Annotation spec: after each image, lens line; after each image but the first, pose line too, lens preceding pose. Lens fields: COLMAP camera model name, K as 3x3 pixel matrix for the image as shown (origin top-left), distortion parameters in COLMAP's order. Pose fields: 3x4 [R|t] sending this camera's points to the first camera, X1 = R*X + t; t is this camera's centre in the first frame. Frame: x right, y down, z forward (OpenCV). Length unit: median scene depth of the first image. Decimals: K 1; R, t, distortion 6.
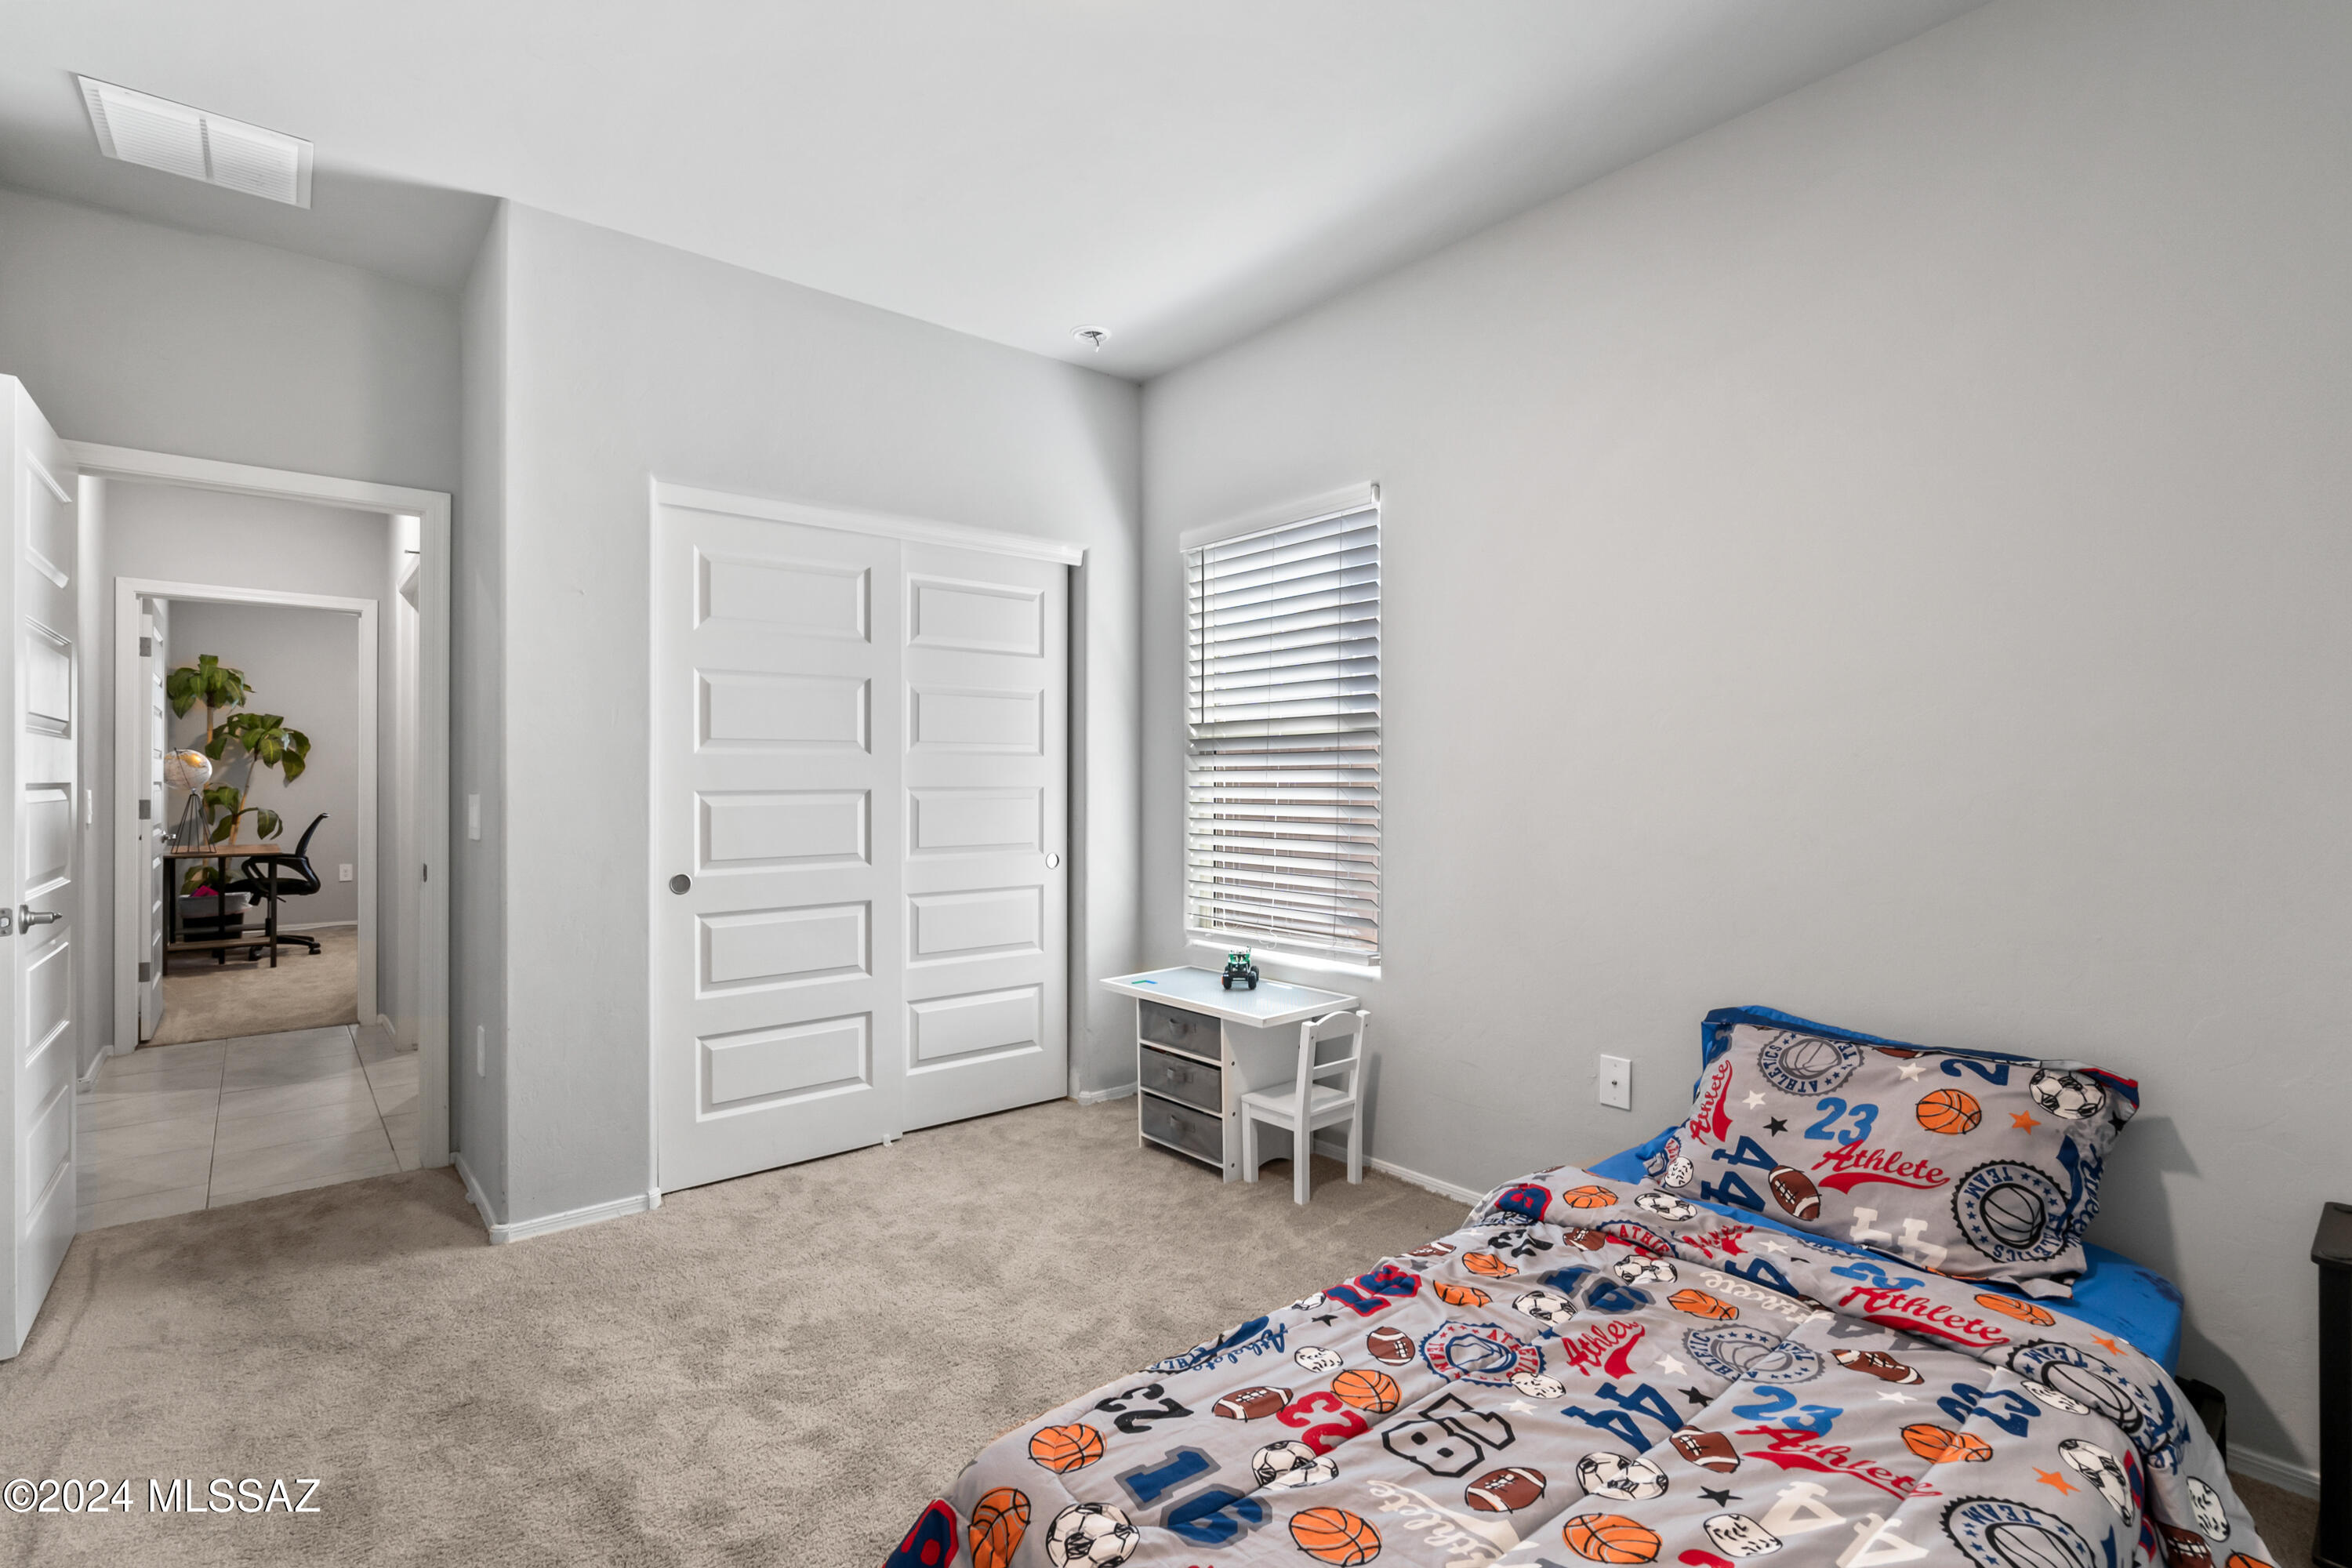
lens RADIAL K [[1088.0, 0, 1175.6], [0, 1088.0, 784.6], [0, 0, 1]] dist [0.003083, 0.000480]
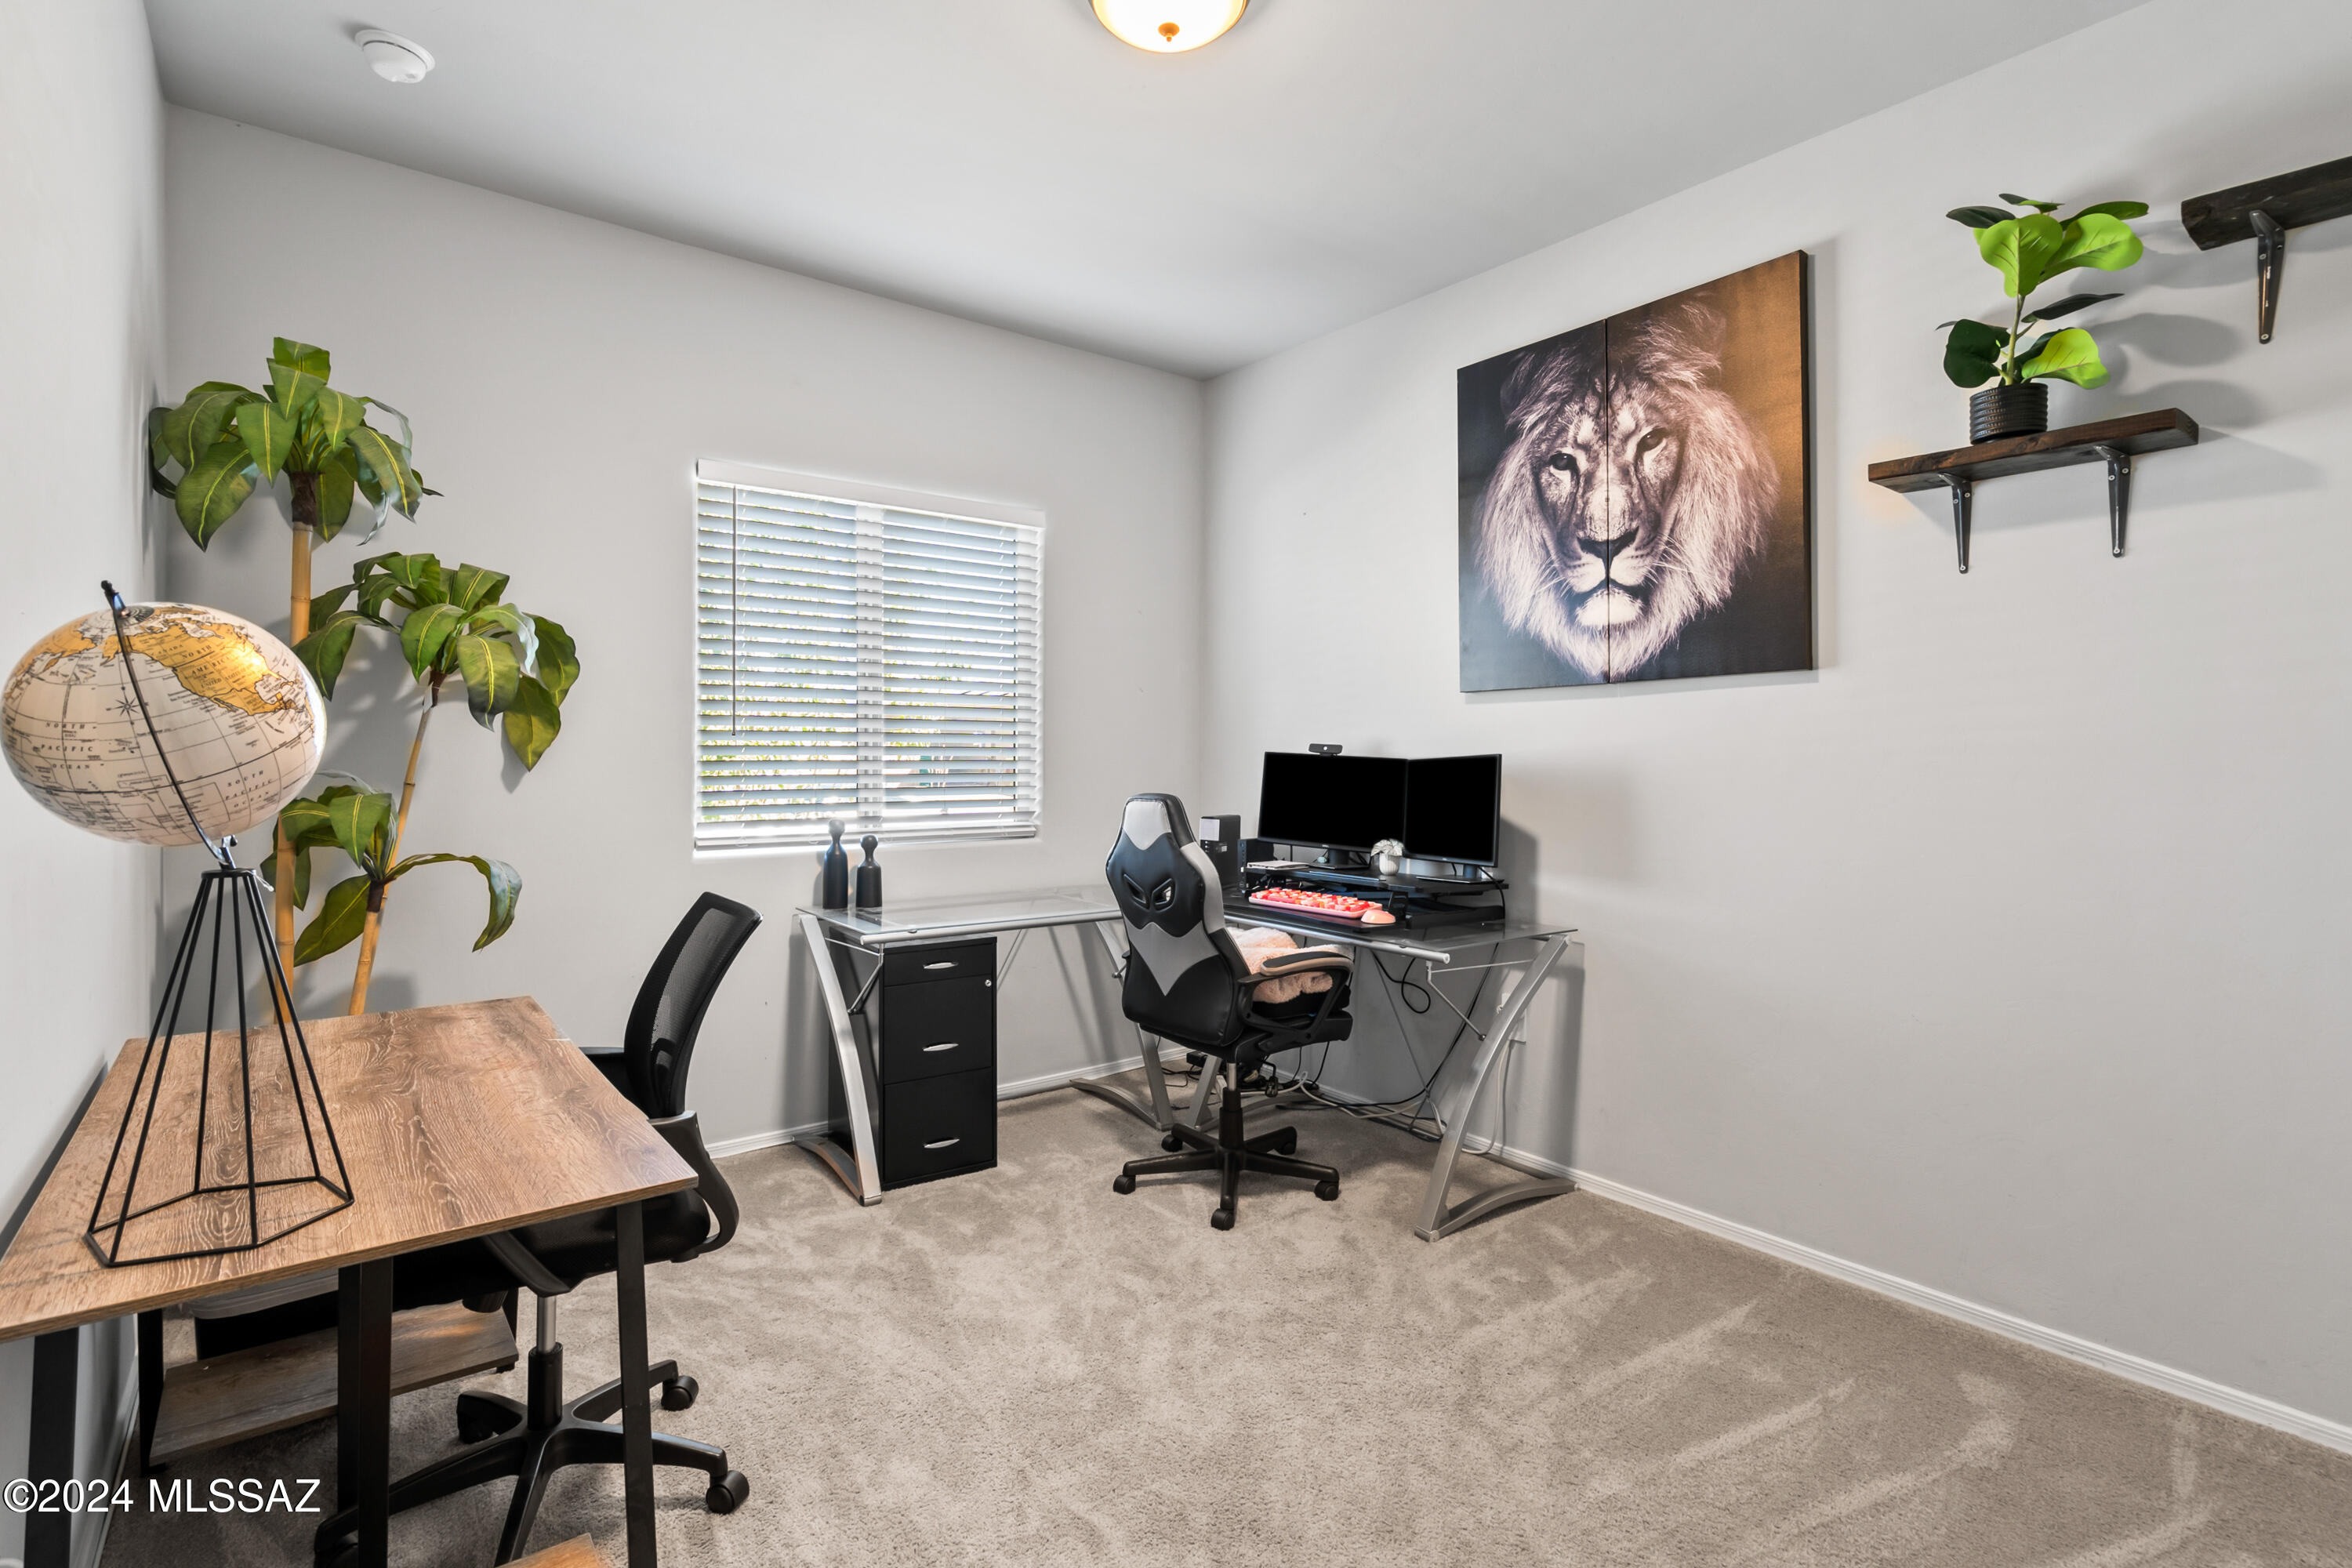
lens RADIAL K [[1088.0, 0, 1175.8], [0, 1088.0, 771.5], [0, 0, 1]] dist [0.003083, 0.000480]
pose [[0.999229, 0.001728, -0.039228, -0.620970], [-0.002265, 0.999904, -0.013652, 0.001665], [0.039201, 0.013731, 0.999137, 0.697266]]
